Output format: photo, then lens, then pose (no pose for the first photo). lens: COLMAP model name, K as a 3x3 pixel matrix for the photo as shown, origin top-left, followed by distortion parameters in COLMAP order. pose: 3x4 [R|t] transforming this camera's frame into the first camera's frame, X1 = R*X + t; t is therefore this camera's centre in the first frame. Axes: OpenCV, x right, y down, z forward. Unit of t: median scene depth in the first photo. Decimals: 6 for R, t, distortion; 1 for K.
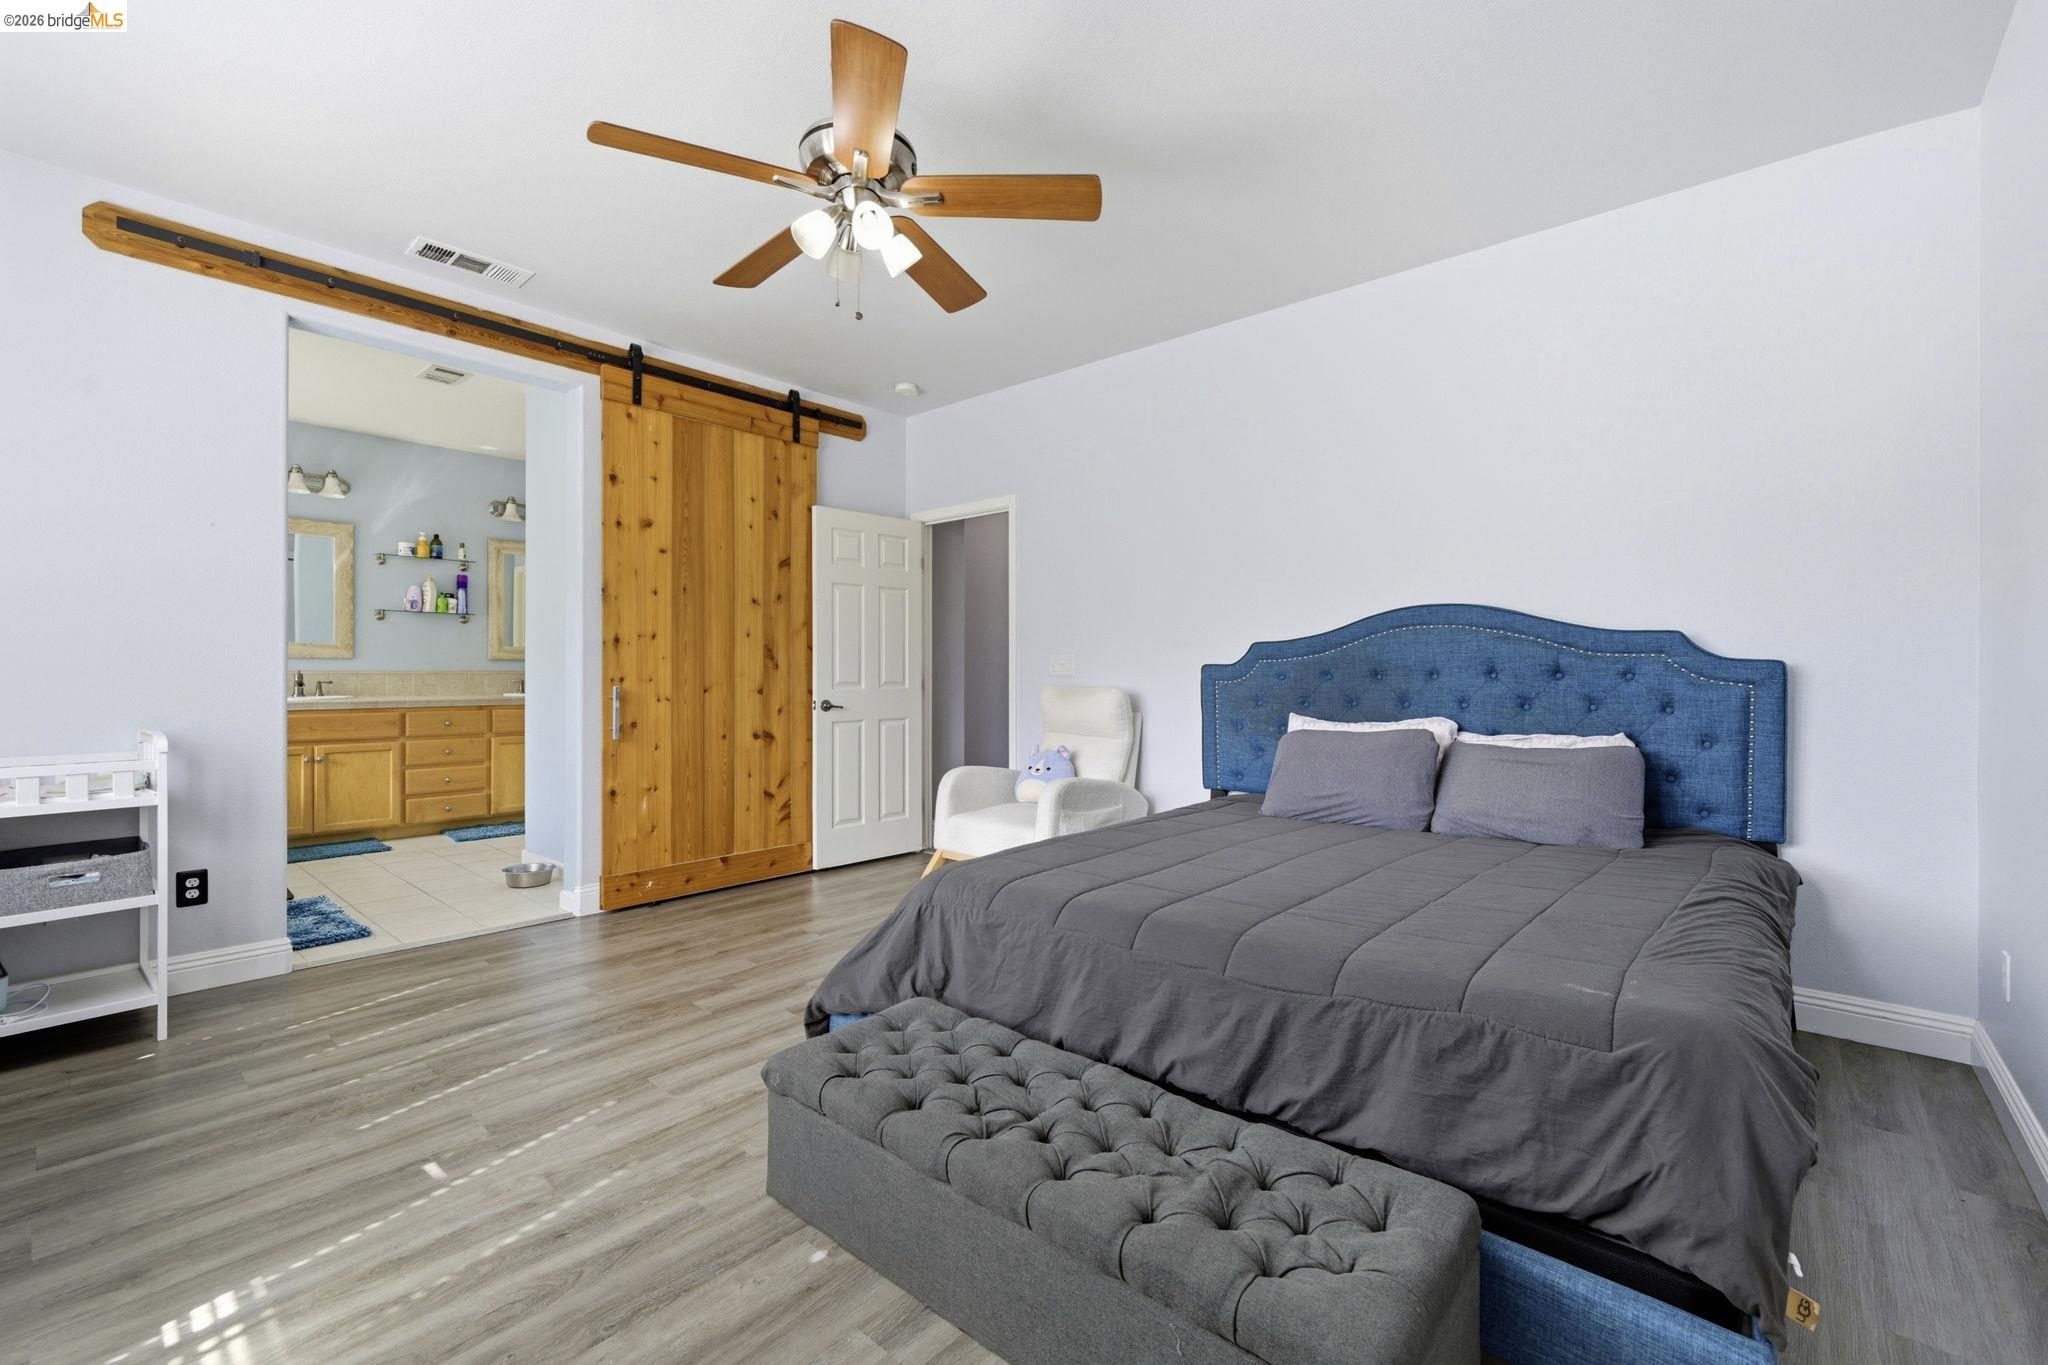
lens RADIAL K [[871.6, 0, 1037.0], [0, 871.6, 684.4], [0, 0, 1]] dist [-0.004127, 0.000733]
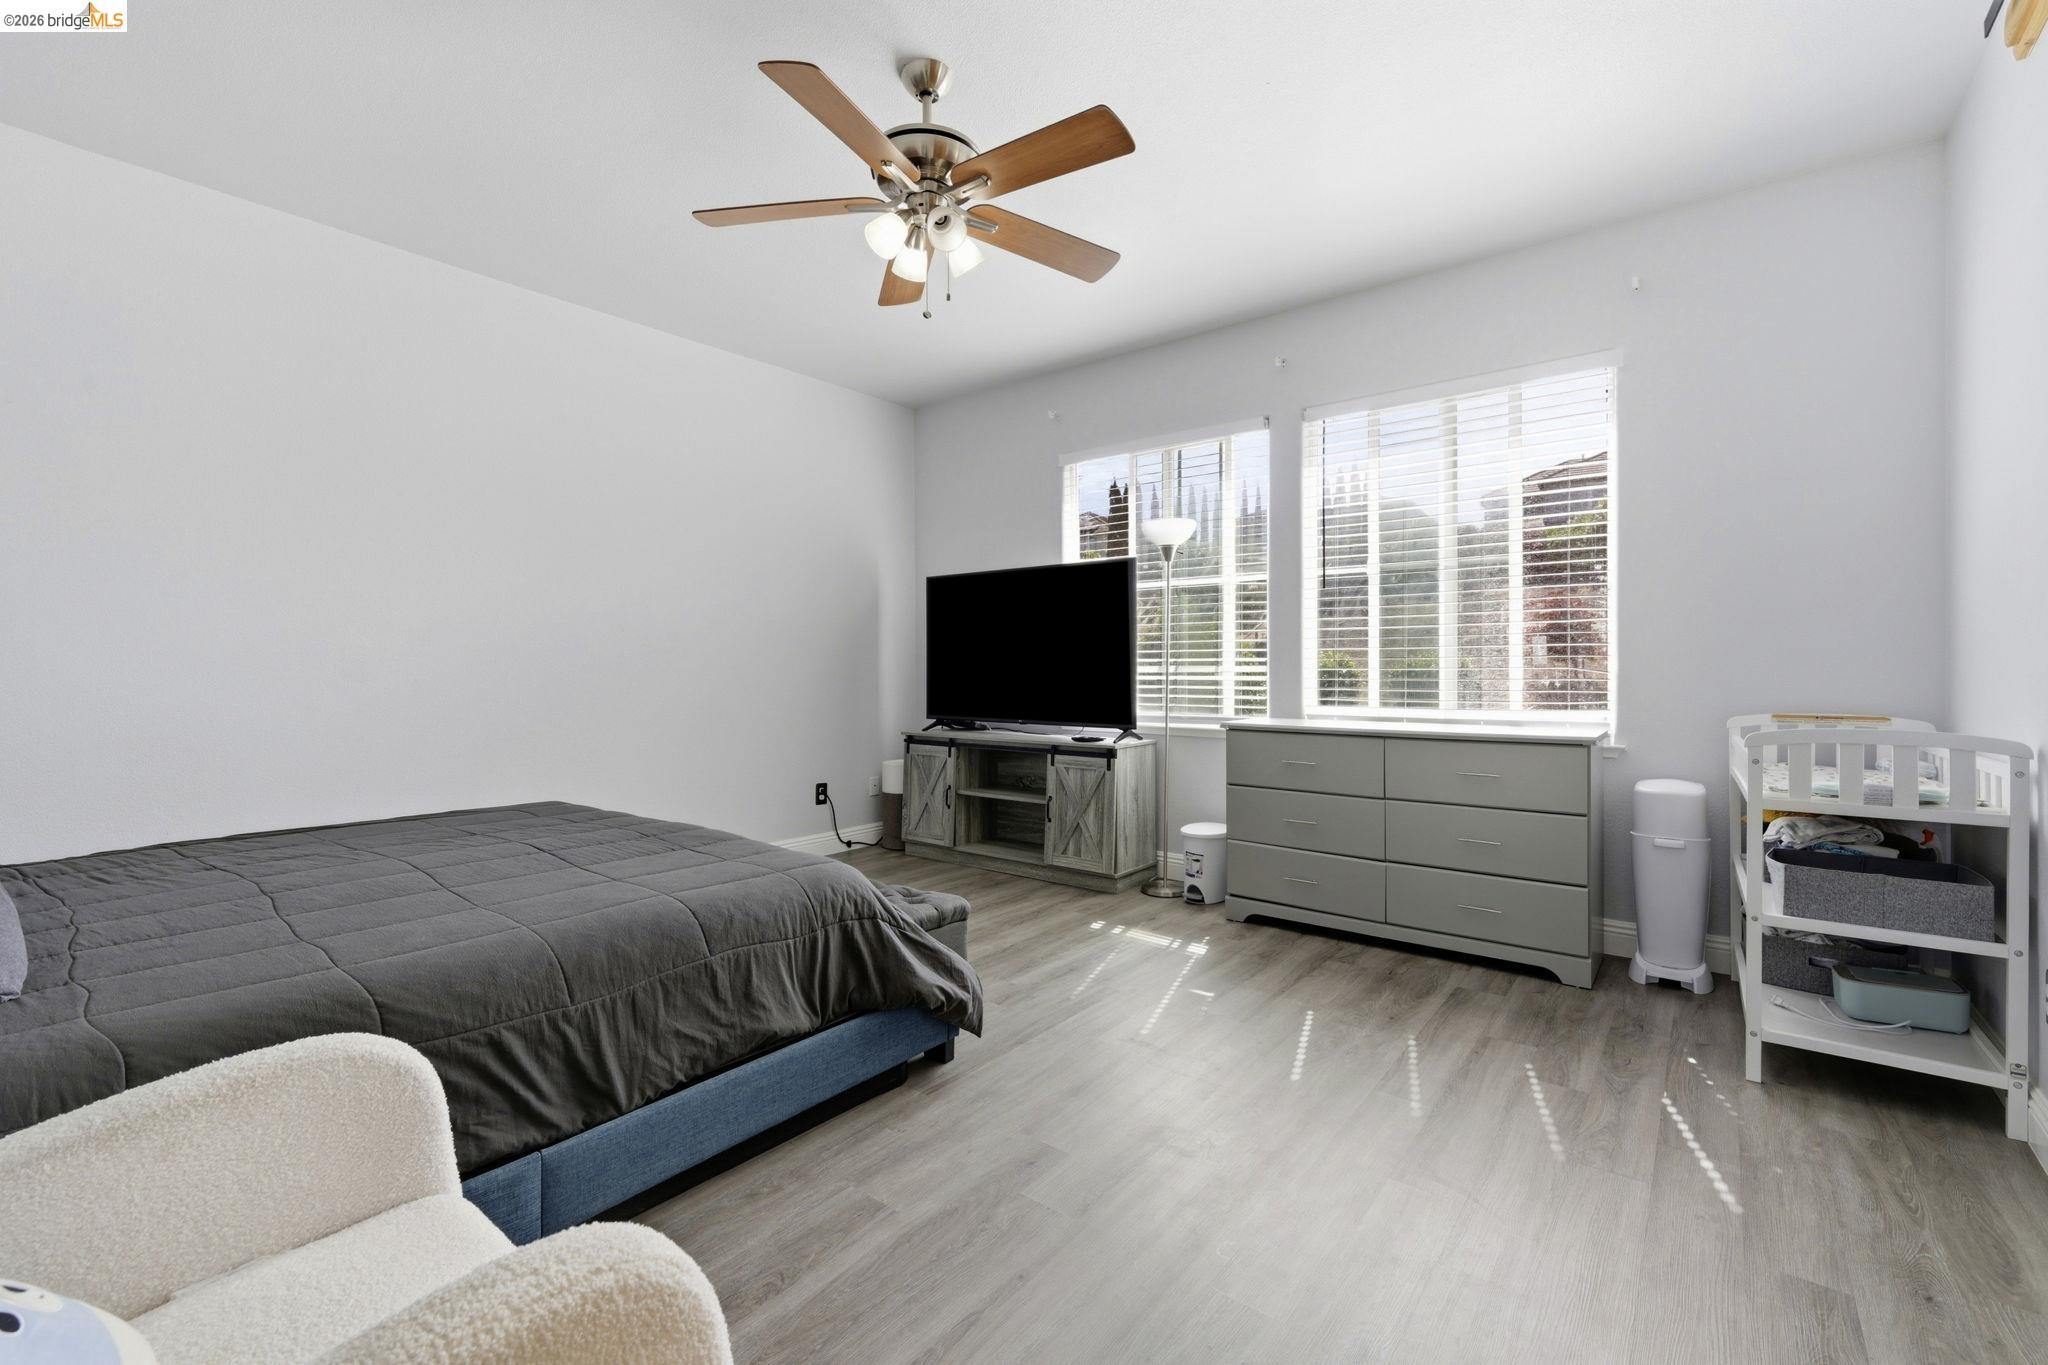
lens RADIAL K [[871.6, 0, 1009.2], [0, 871.6, 657.0], [0, 0, 1]] dist [-0.004127, 0.000733]
pose [[-0.999678, -0.000960, -0.025340, -0.244704], [-0.001046, 0.999994, 0.003383, -0.018891], [0.025336, 0.003409, -0.999673, 1.890528]]
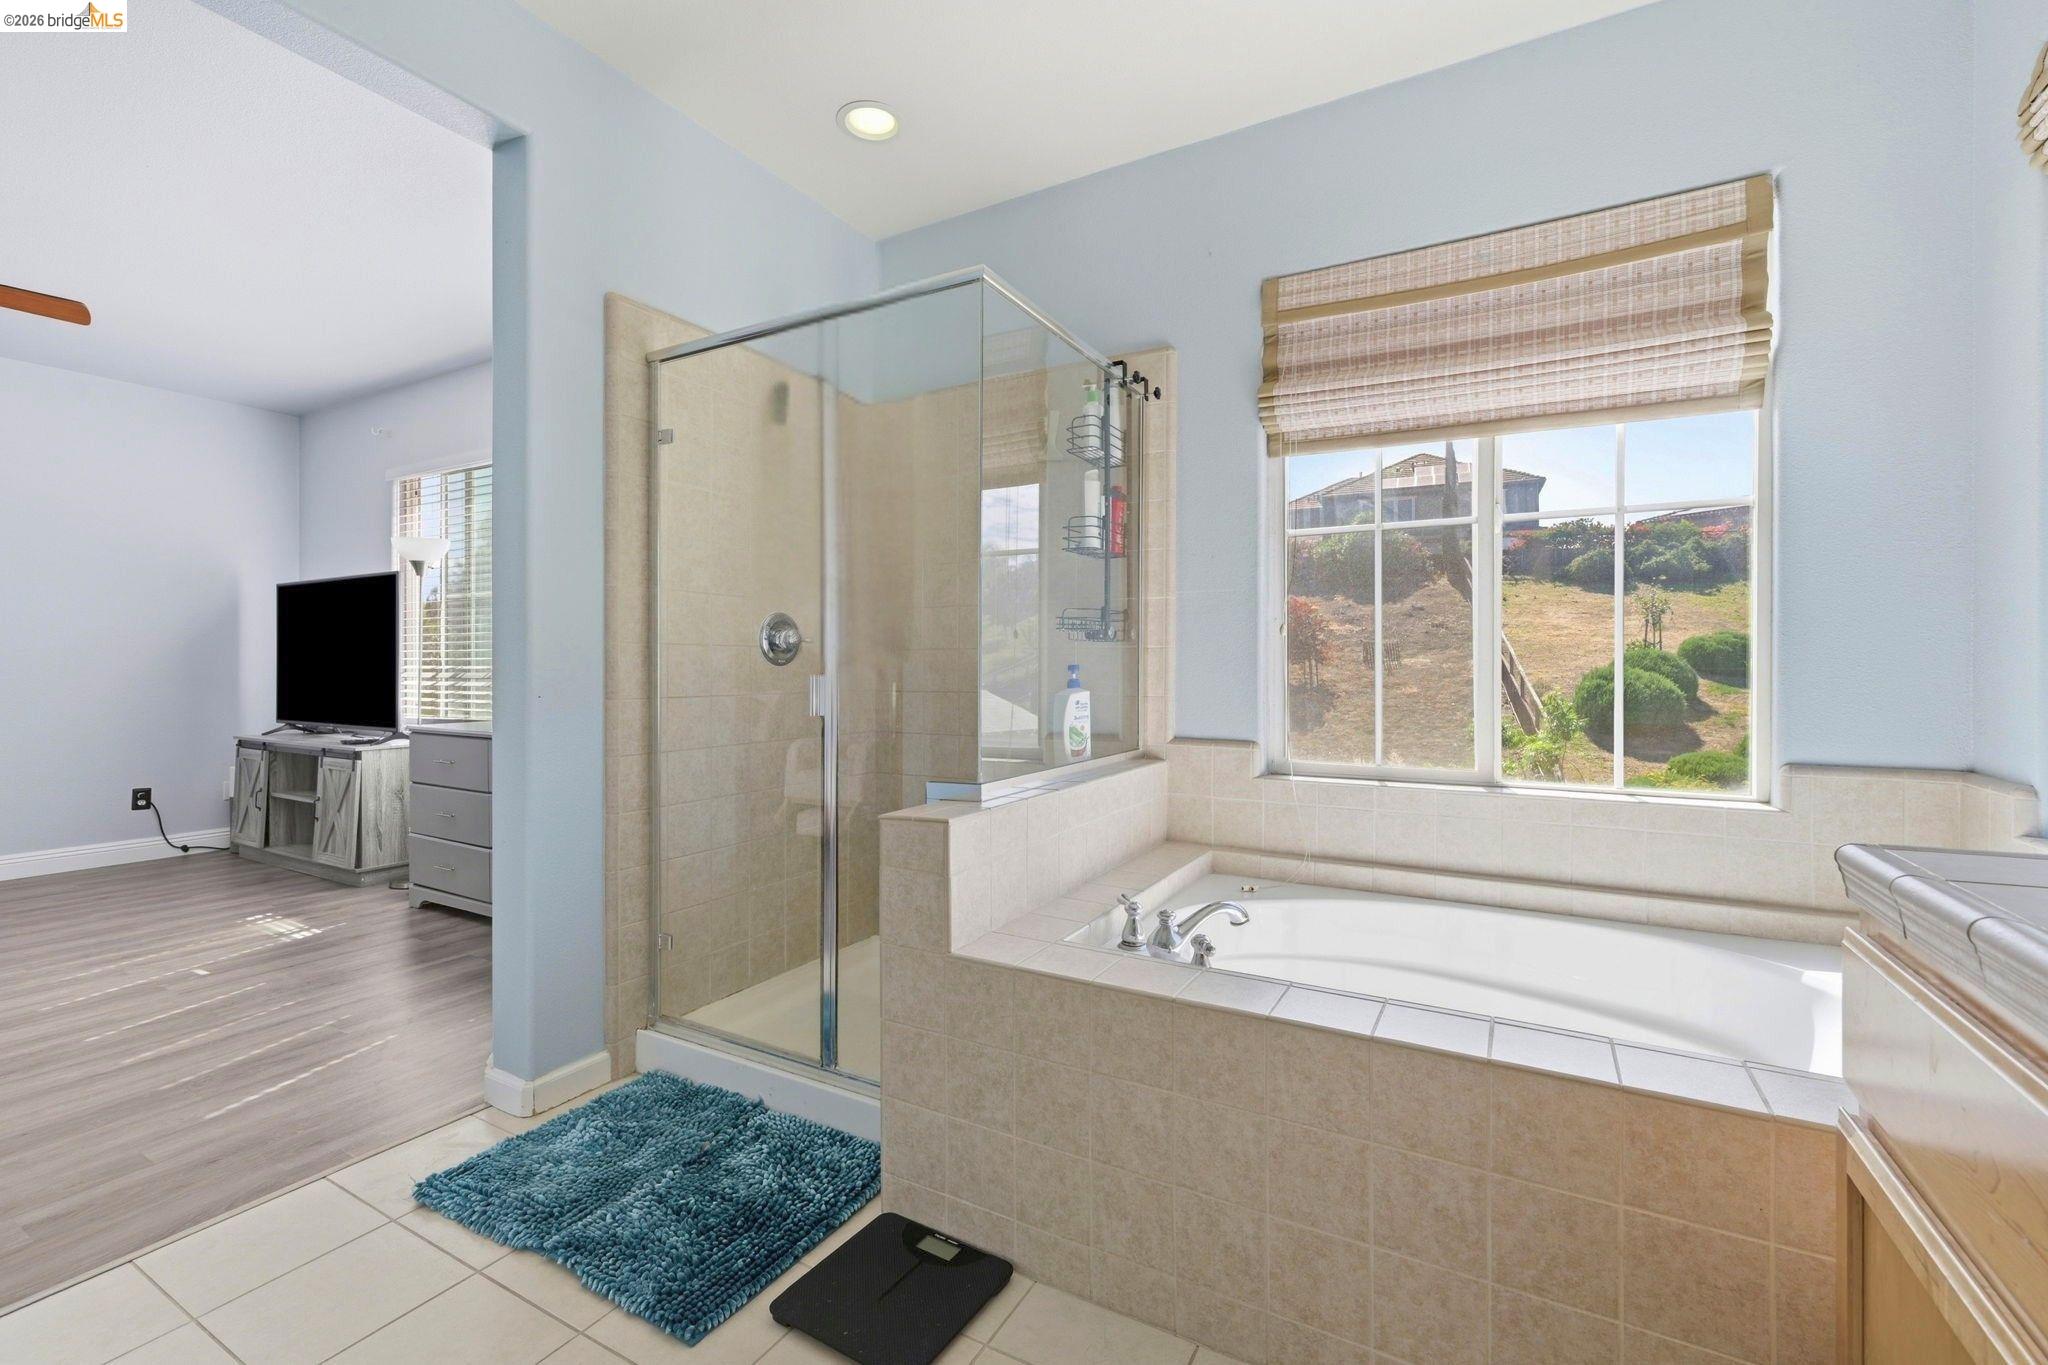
lens RADIAL K [[871.6, 0, 1018.0], [0, 871.6, 661.9], [0, 0, 1]] dist [-0.004127, 0.000733]
pose [[-0.981459, -0.006617, -0.191559, -1.437636], [-0.007547, 0.999963, 0.004127, -0.034363], [0.191525, 0.005497, -0.981472, 2.209310]]
